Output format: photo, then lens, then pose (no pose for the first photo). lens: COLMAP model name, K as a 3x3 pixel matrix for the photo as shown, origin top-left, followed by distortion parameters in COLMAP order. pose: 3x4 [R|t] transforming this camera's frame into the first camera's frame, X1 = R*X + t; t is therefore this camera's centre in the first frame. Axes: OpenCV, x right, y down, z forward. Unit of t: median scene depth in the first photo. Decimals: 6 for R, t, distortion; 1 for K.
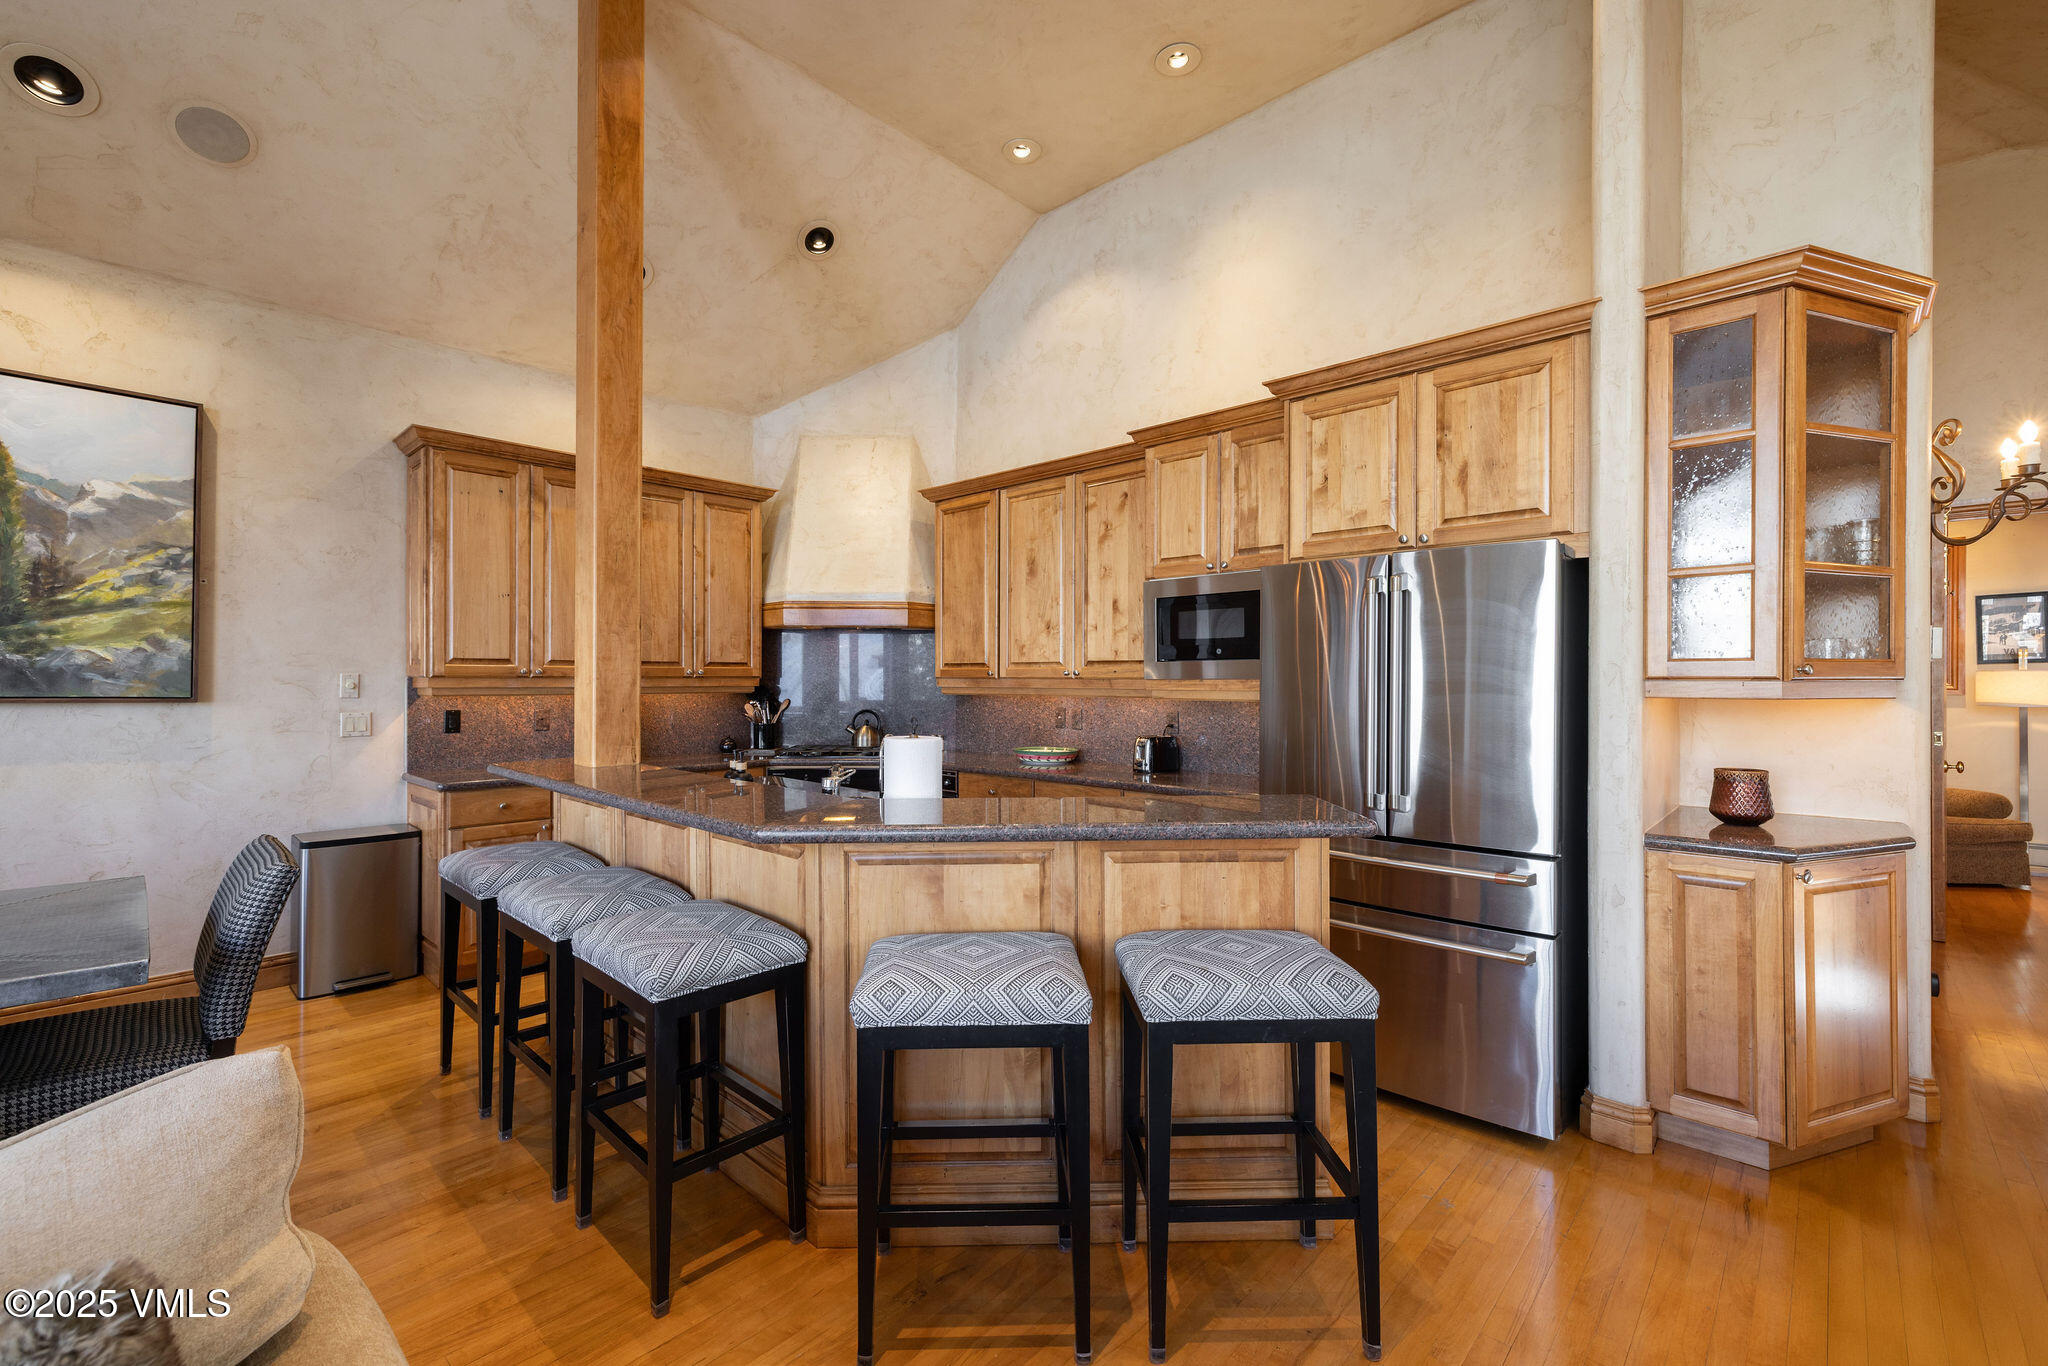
lens RADIAL K [[859.5, 0, 991.0], [0, 859.5, 680.5], [0, 0, 1]] dist [-0.000209, 0.000453]
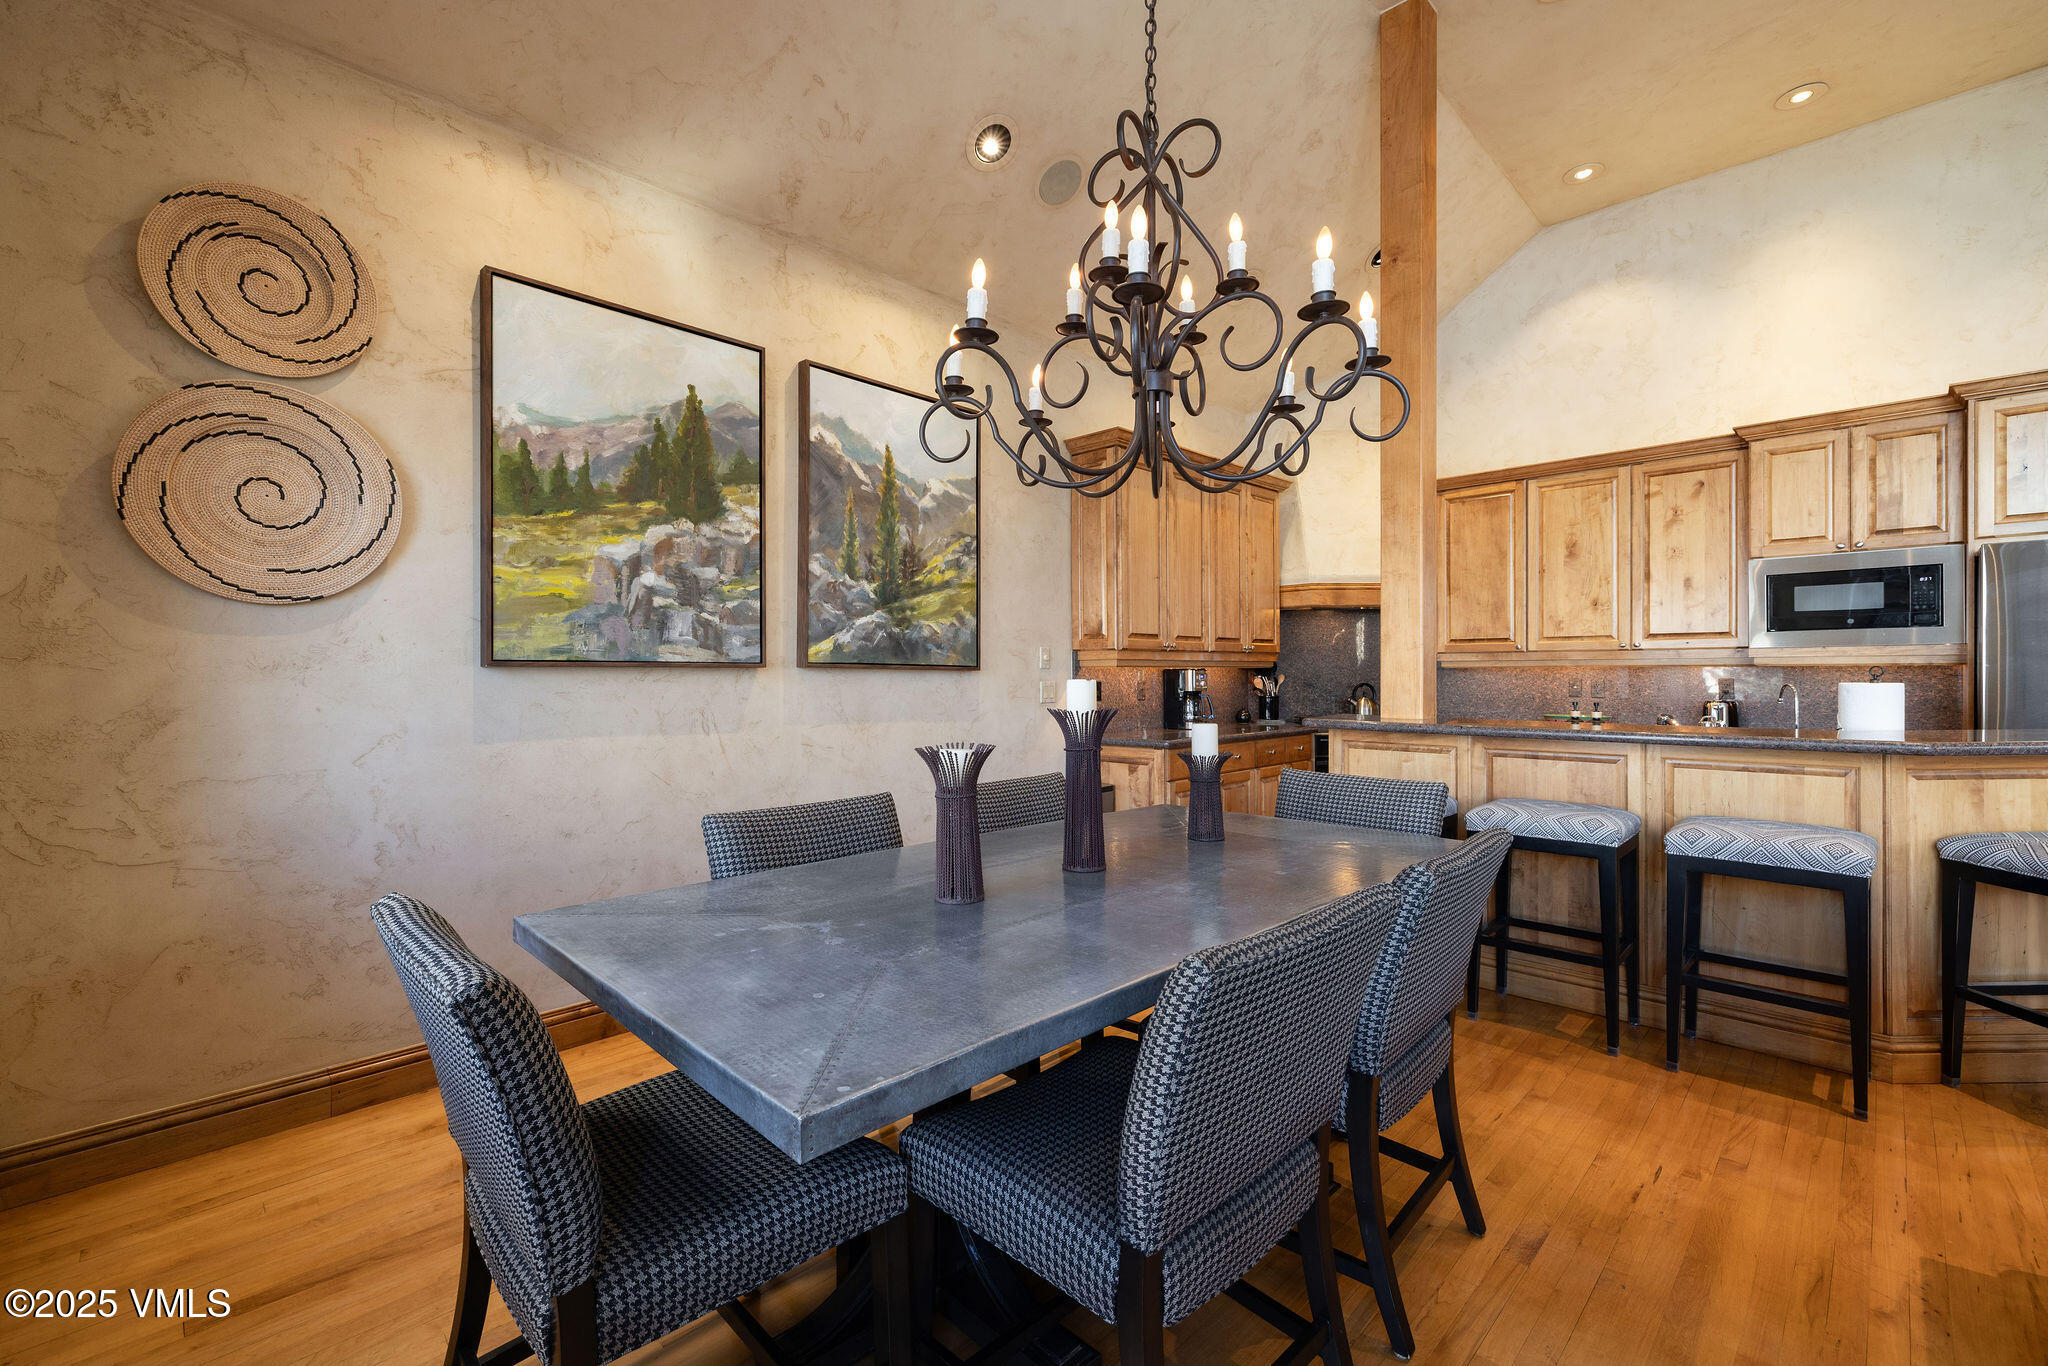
lens RADIAL K [[872.2, 0, 1010.5], [0, 872.2, 680.0], [0, 0, 1]] dist [-0.001499, 0.000234]
pose [[0.999874, -0.006140, -0.014651, -0.758448], [0.006227, 0.999963, 0.005871, 0.027539], [0.014615, -0.005961, 0.999875, -0.149901]]
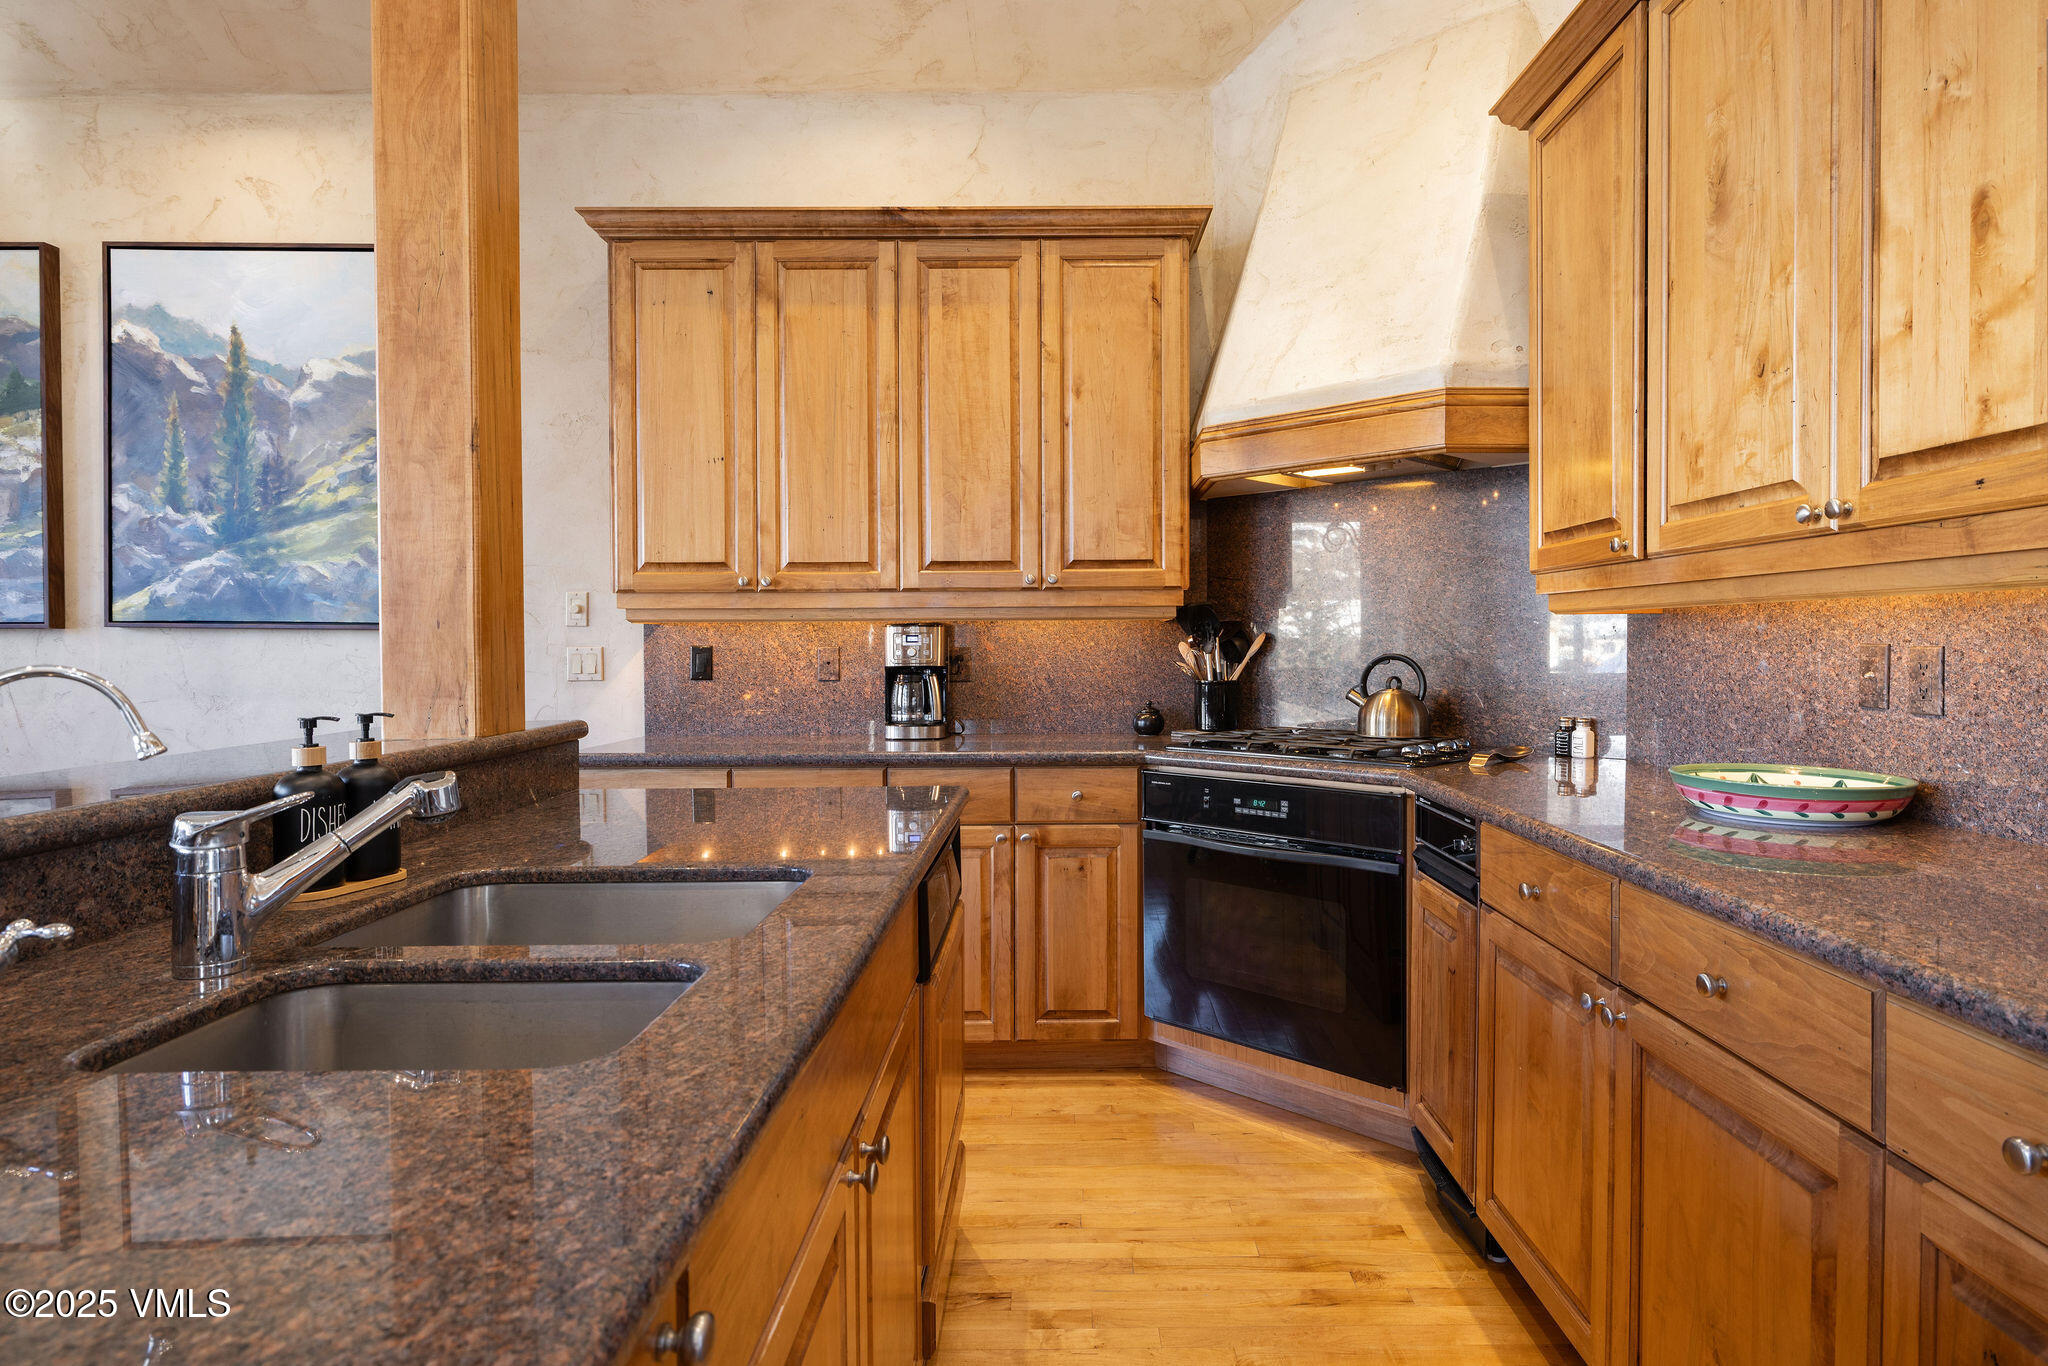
lens RADIAL K [[1136.4, 0, 1073.1], [0, 1136.4, 659.2], [0, 0, 1]] dist [0.001109, 0.000291]
pose [[0.701935, 0.004899, -0.712224, 0.205683], [0.005712, 0.999905, 0.012507, 0.037087], [0.712218, -0.012848, 0.701841, 0.619449]]
